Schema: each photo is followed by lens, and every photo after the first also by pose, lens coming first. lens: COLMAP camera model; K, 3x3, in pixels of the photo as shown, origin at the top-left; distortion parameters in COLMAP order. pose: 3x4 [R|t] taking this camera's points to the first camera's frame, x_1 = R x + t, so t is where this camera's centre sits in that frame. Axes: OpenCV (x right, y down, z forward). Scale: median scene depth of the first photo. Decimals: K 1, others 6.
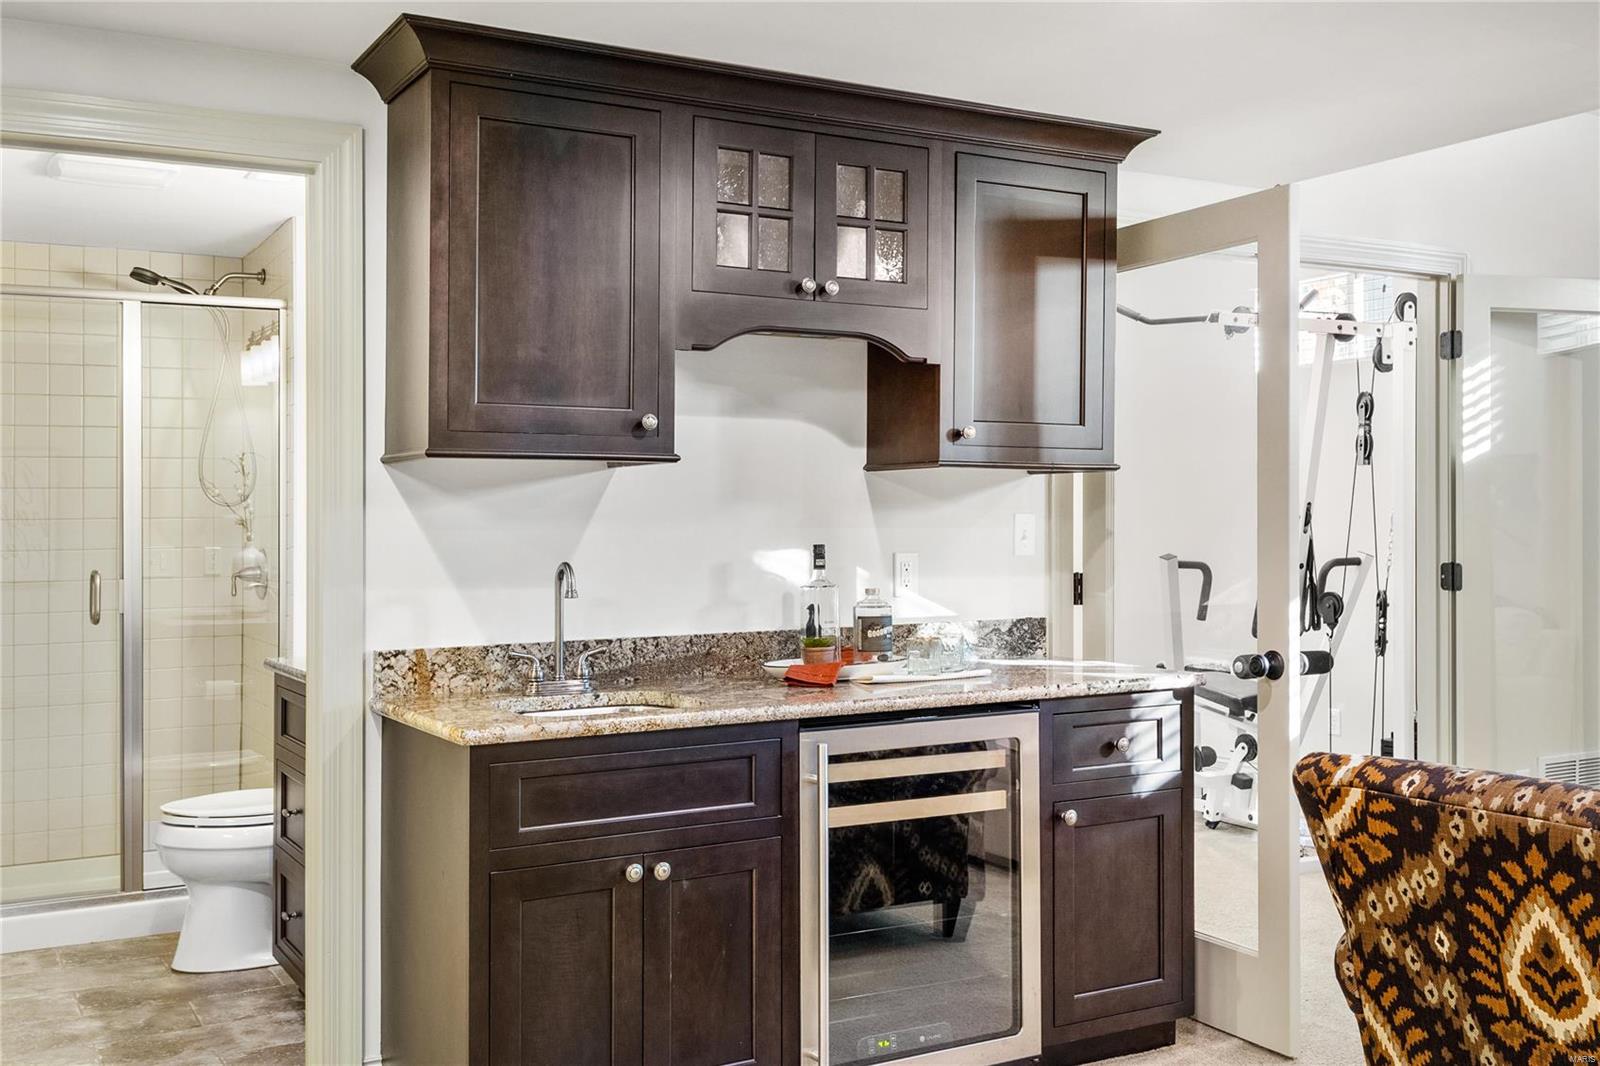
lens RADIAL K [[1593.0, 0, 798.6], [0, 1593.0, 531.8], [0, 0, 1]] dist [-0.011132, 0.000000]
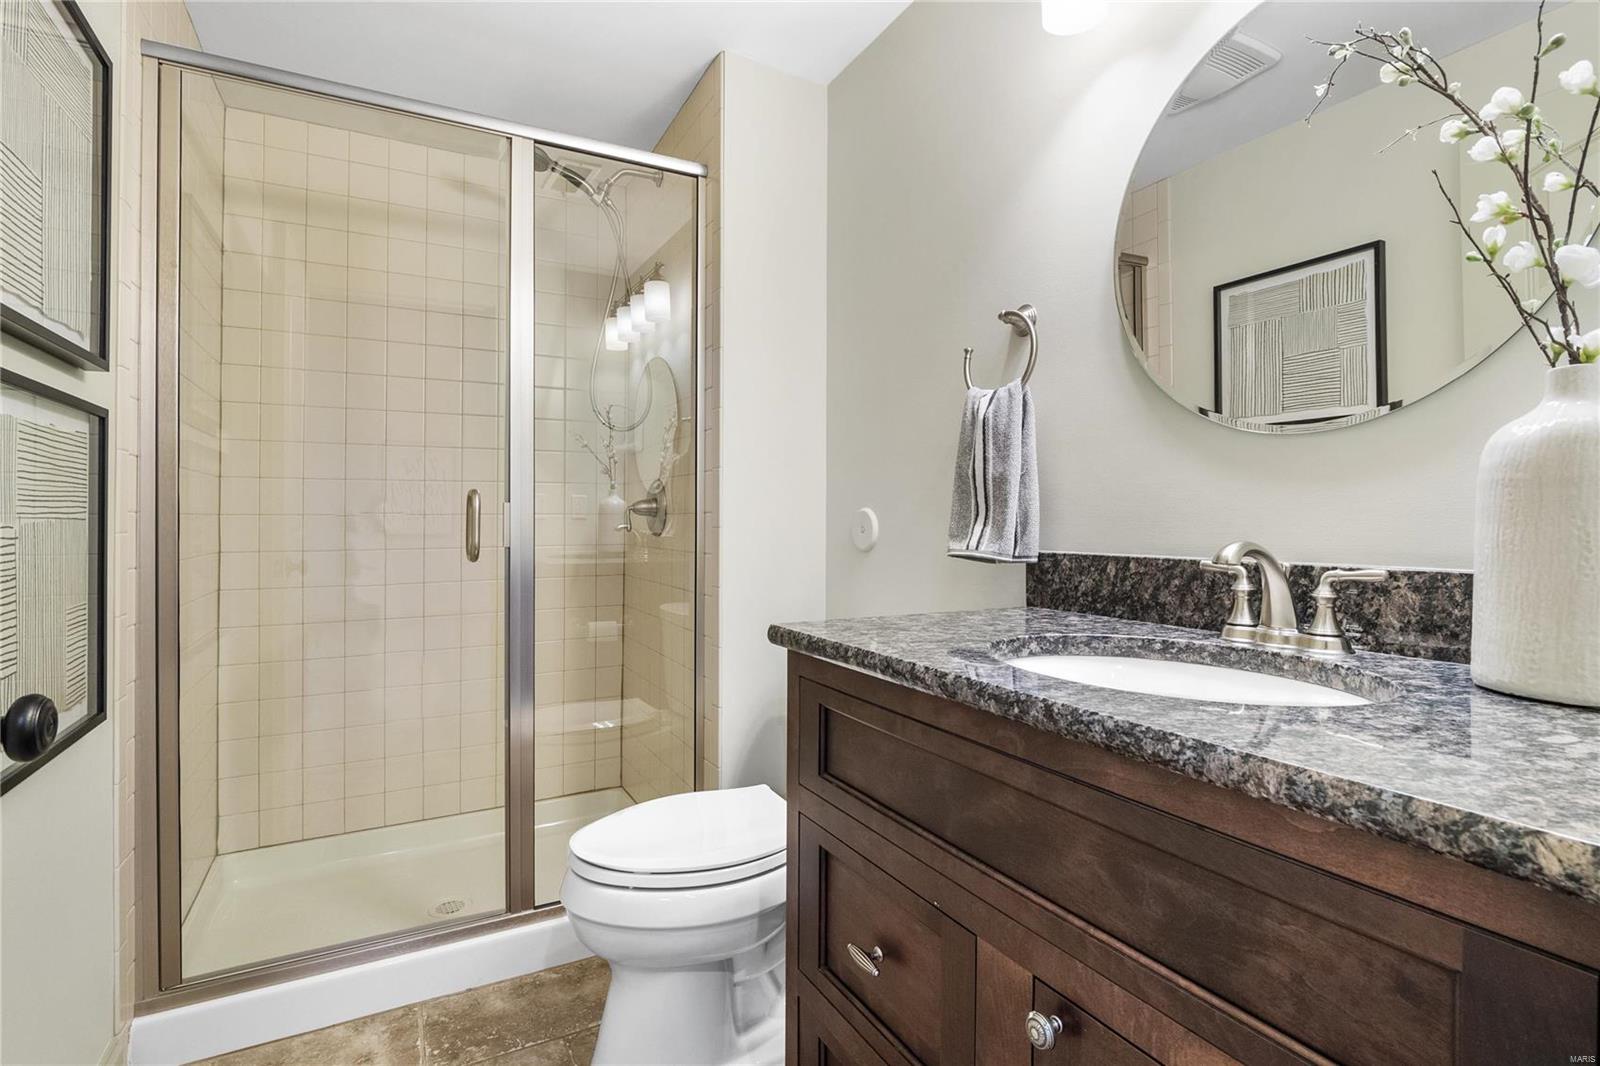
lens RADIAL K [[780.5, 0, 800.1], [0, 780.5, 523.3], [0, 0, 1]] dist [-0.015848, -0.000202]
pose [[0.999731, 0.002067, -0.023088, -0.185853], [-0.002086, 0.999998, -0.000775, 0.027107], [0.023087, 0.000823, 0.999733, 0.422815]]
